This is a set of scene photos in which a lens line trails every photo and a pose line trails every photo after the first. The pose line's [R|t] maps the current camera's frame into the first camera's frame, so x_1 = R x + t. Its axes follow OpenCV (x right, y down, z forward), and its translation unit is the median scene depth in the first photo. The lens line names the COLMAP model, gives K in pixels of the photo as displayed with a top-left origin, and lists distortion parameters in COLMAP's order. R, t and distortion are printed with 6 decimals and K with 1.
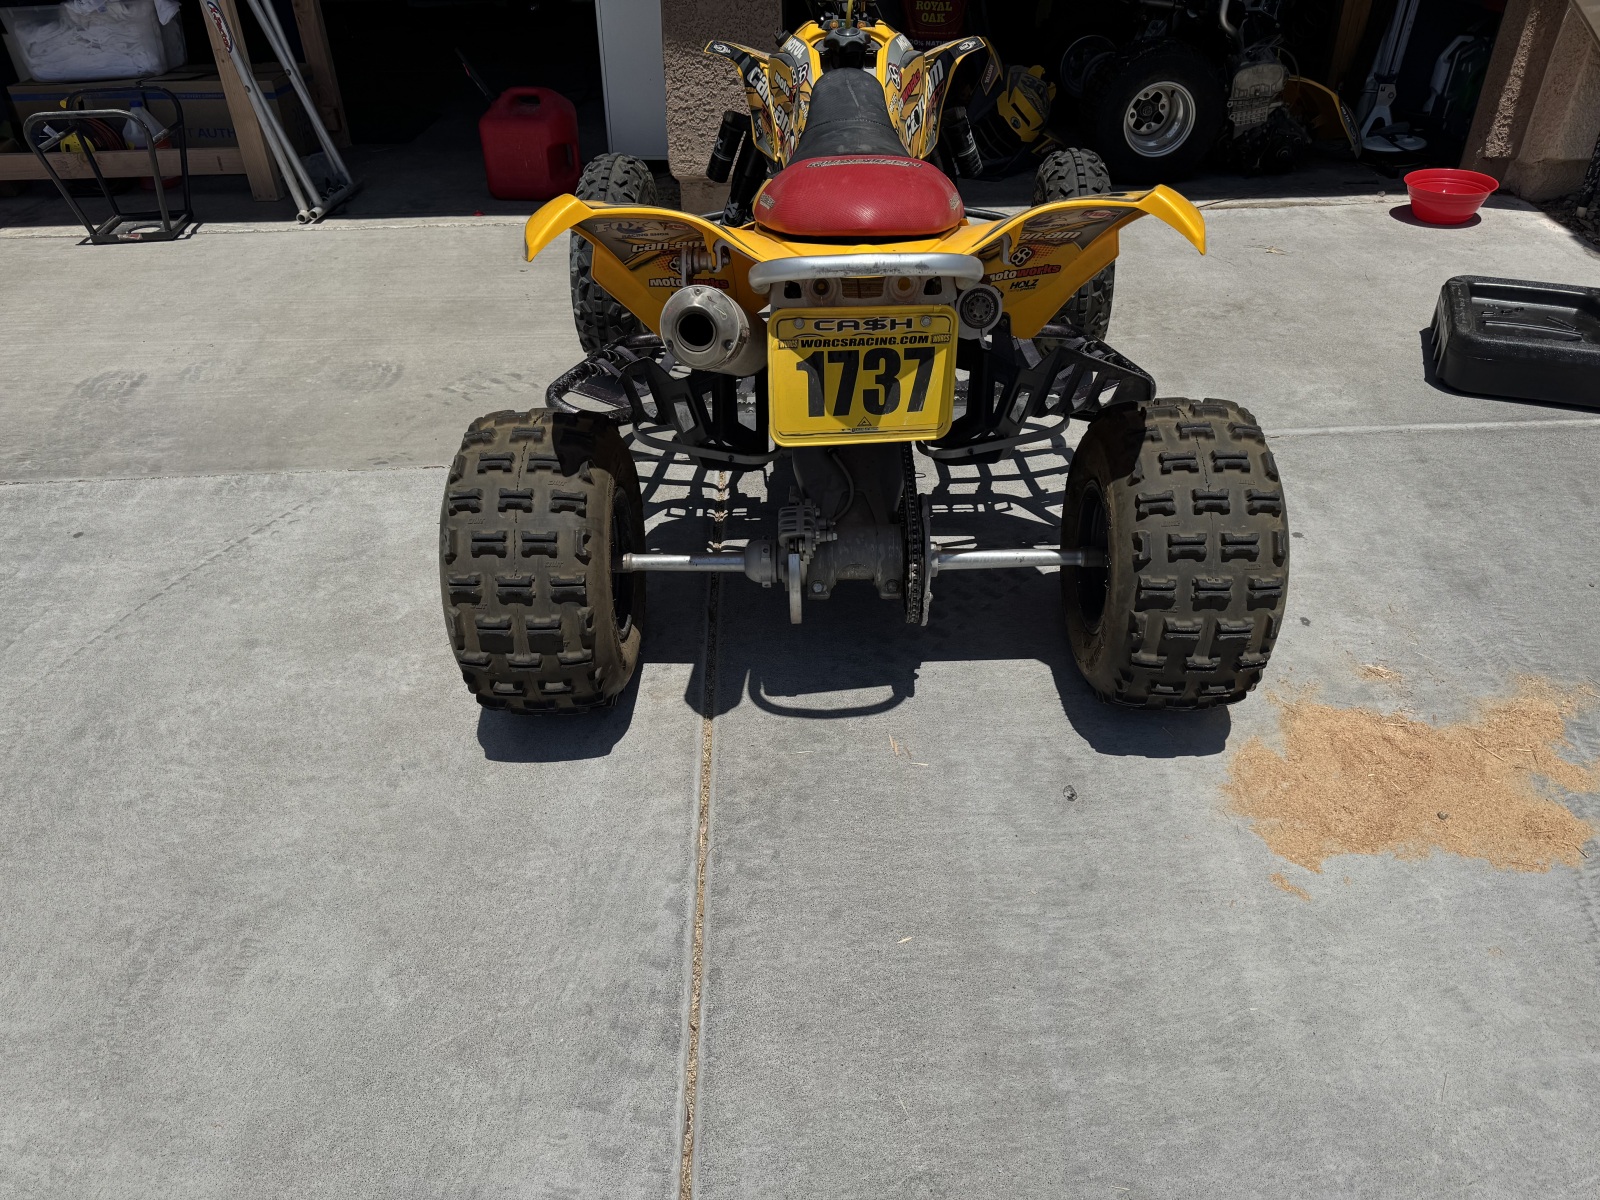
lens RADIAL K [[1121.8, 0, 801.8], [0, 1121.8, 602.7], [0, 0, 1]] dist [0.105370, -0.148782]
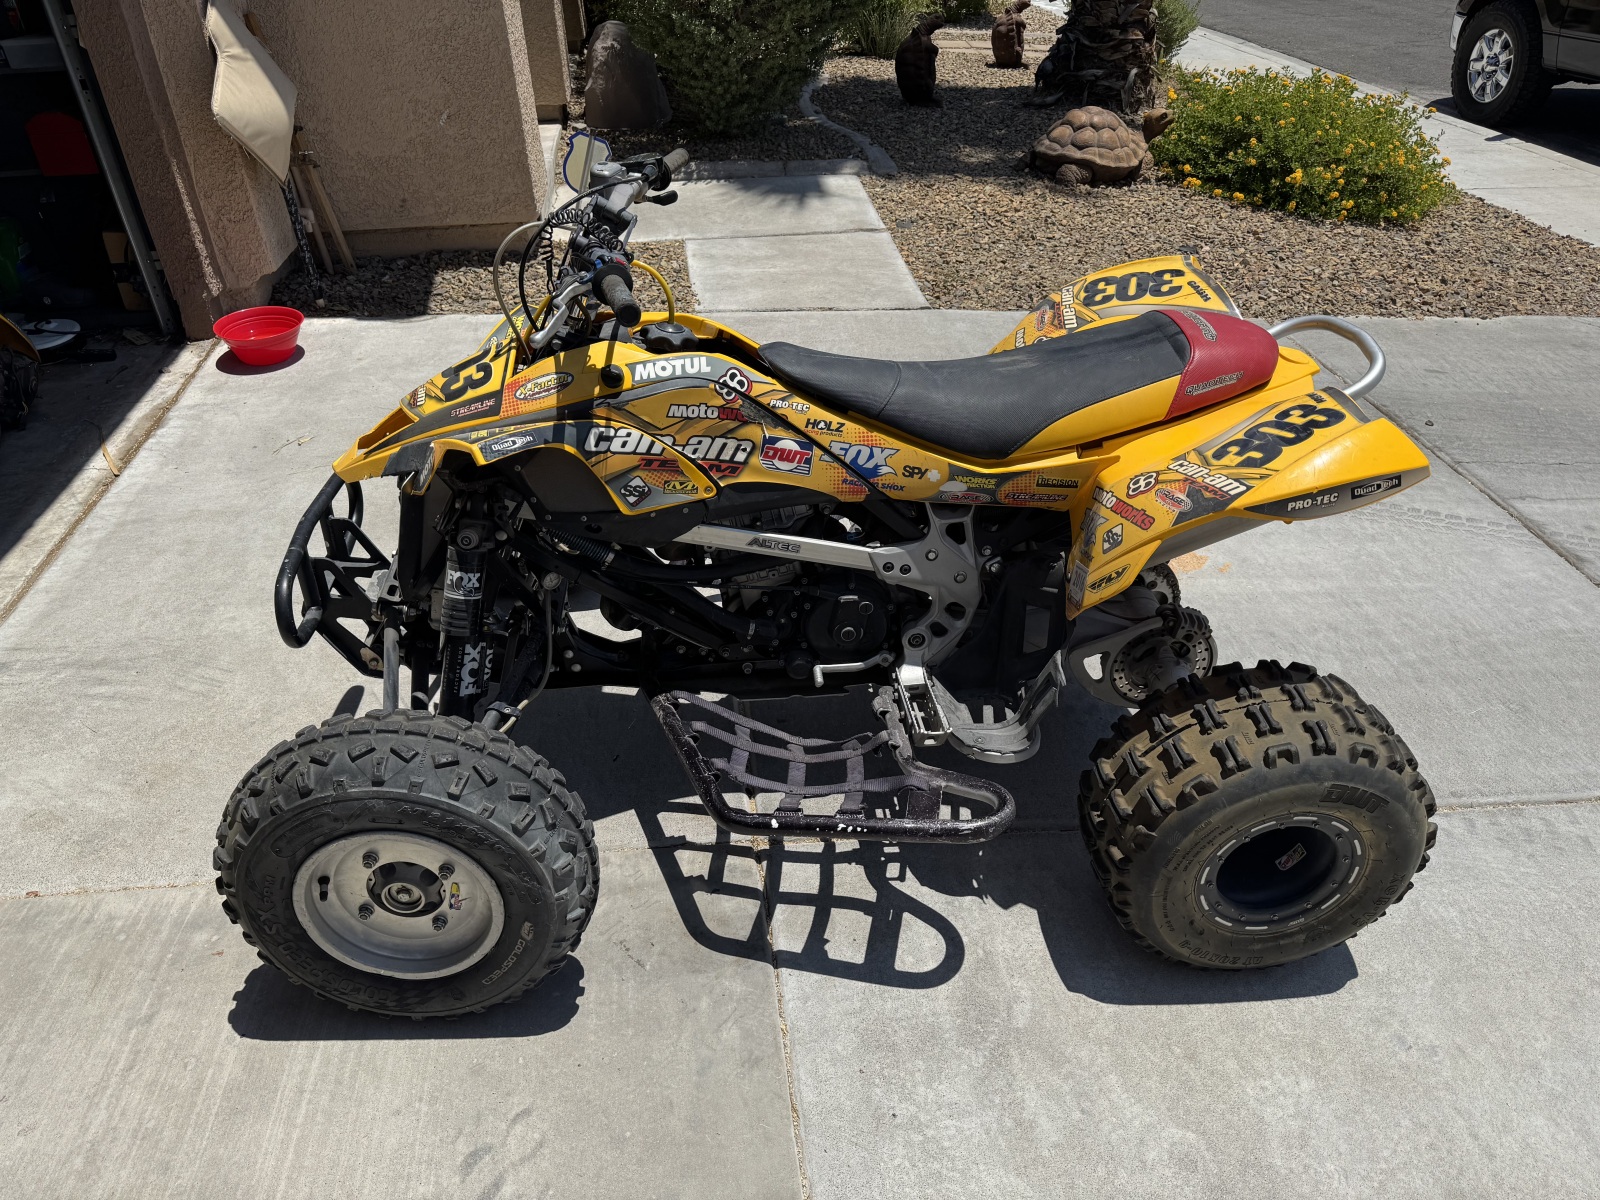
lens RADIAL K [[1121.8, 0, 801.8], [0, 1121.8, 602.7], [0, 0, 1]] dist [0.105370, -0.148782]
pose [[-0.087929, -0.544509, 0.834133, -0.682213], [0.588494, 0.647226, 0.484534, -0.642608], [-0.803706, 0.533487, 0.263530, 0.735134]]
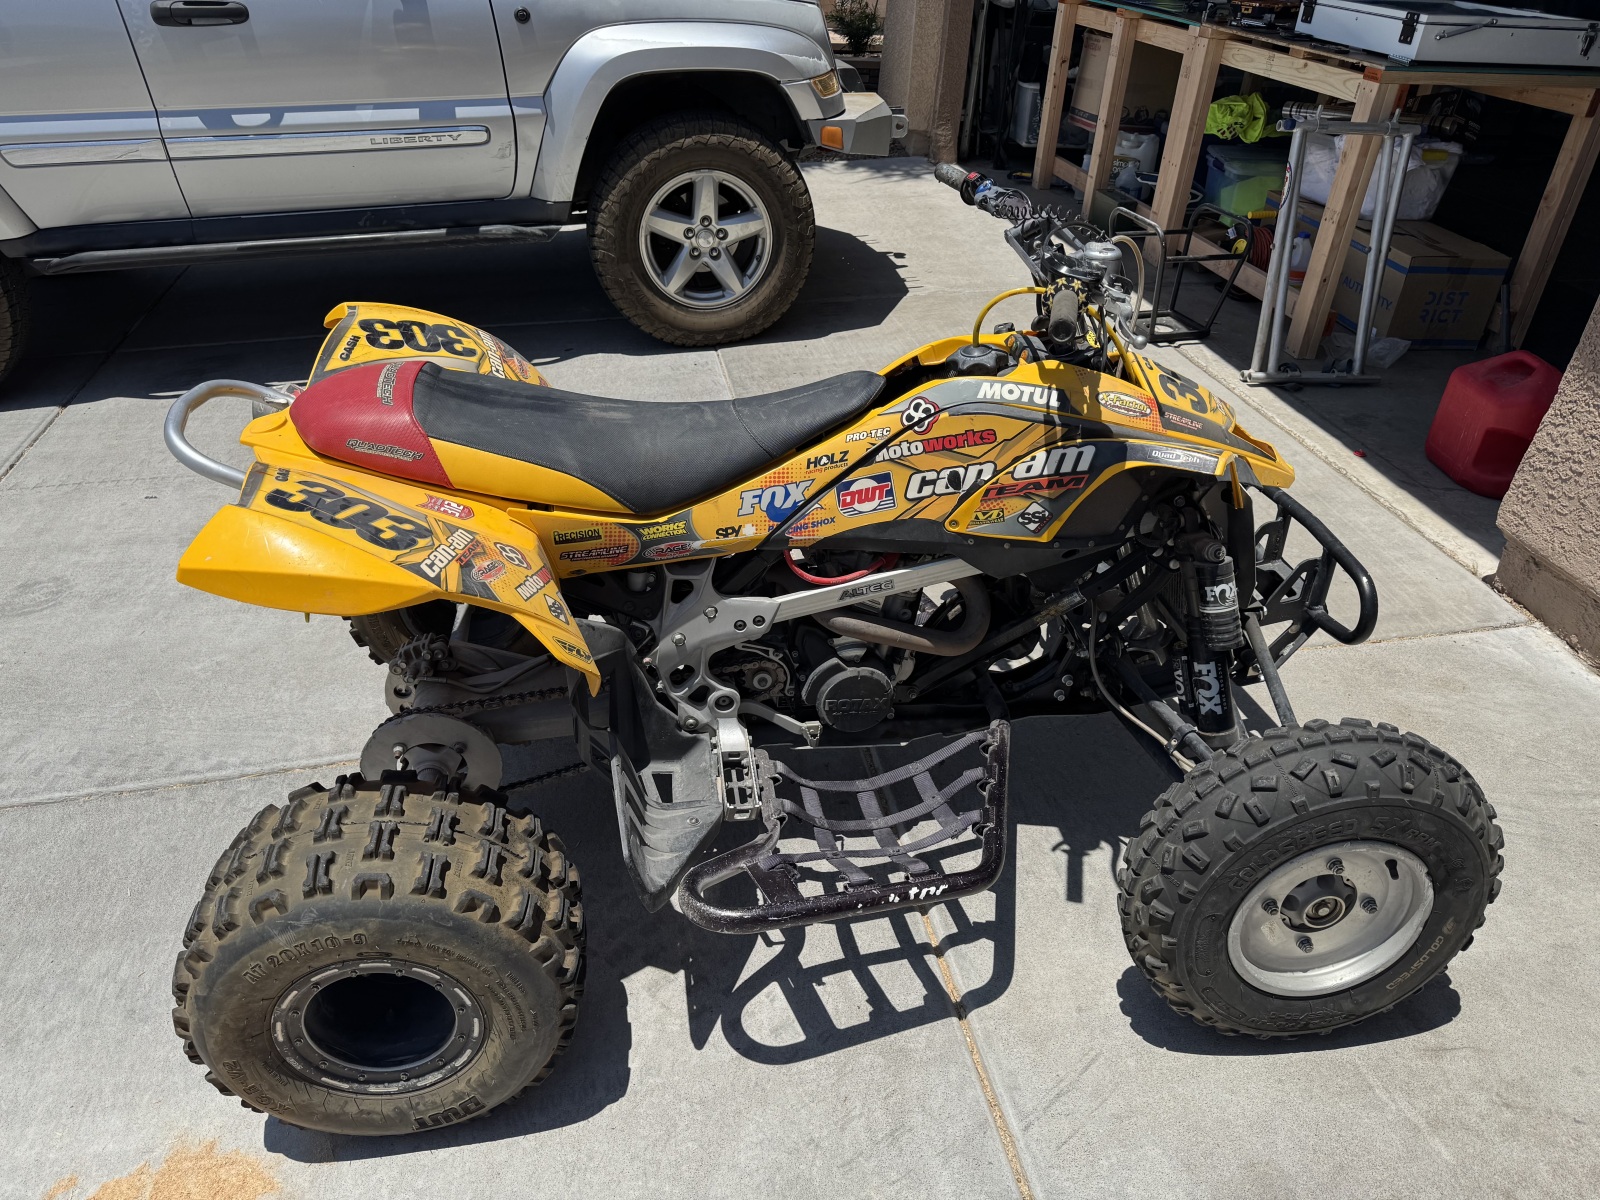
lens RADIAL K [[1121.8, 0, 801.8], [0, 1121.8, 602.7], [0, 0, 1]] dist [0.105370, -0.148782]
pose [[0.151382, 0.552191, -0.819859, 0.677801], [-0.602463, 0.709101, 0.366353, -0.532623], [0.783660, 0.438475, 0.440020, 0.577440]]
